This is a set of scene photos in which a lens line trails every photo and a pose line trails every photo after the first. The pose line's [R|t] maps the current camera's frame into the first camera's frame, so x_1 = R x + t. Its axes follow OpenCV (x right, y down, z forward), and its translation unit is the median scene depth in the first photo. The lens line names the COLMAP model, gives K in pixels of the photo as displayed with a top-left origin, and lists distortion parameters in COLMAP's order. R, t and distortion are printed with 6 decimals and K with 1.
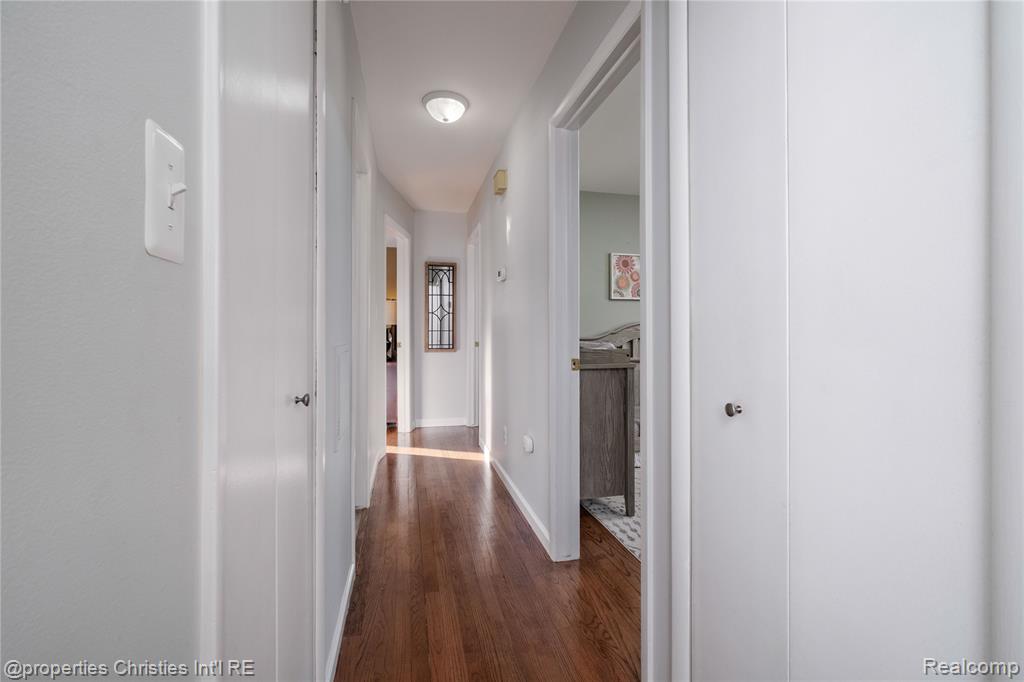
lens RADIAL K [[435.2, 0, 514.5], [0, 435.2, 333.0], [0, 0, 1]] dist [0.003034, 0.000423]
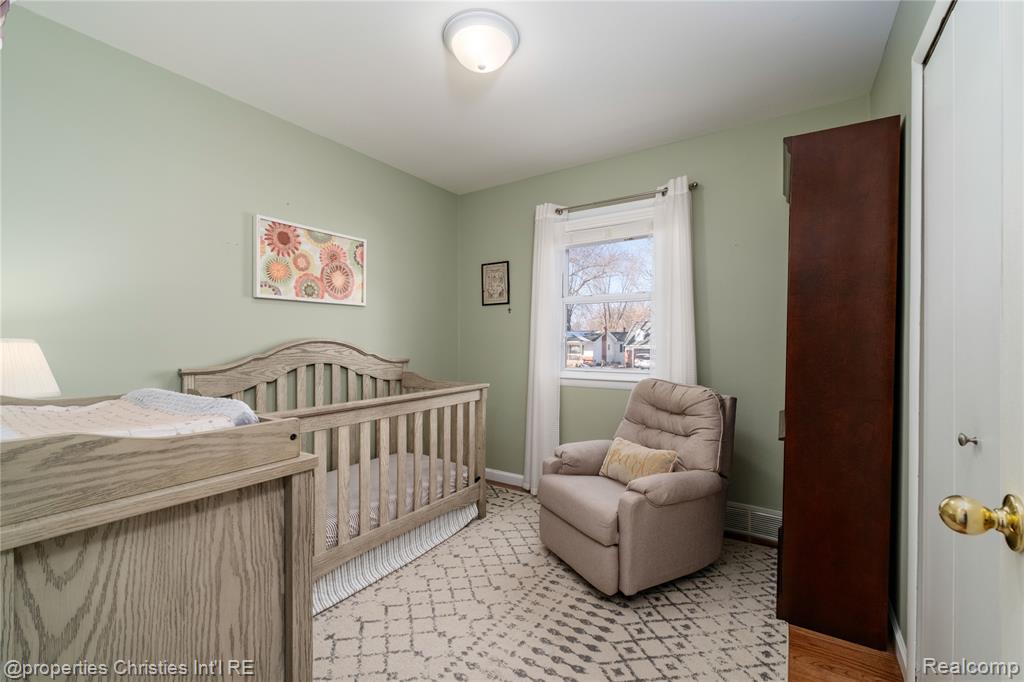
lens RADIAL K [[435.2, 0, 513.7], [0, 435.2, 342.6], [0, 0, 1]] dist [0.003034, 0.000423]
pose [[0.738328, 0.007008, 0.674405, 0.092083], [0.002496, 0.999911, -0.013122, -0.012663], [-0.674437, 0.011372, 0.738245, 0.372097]]
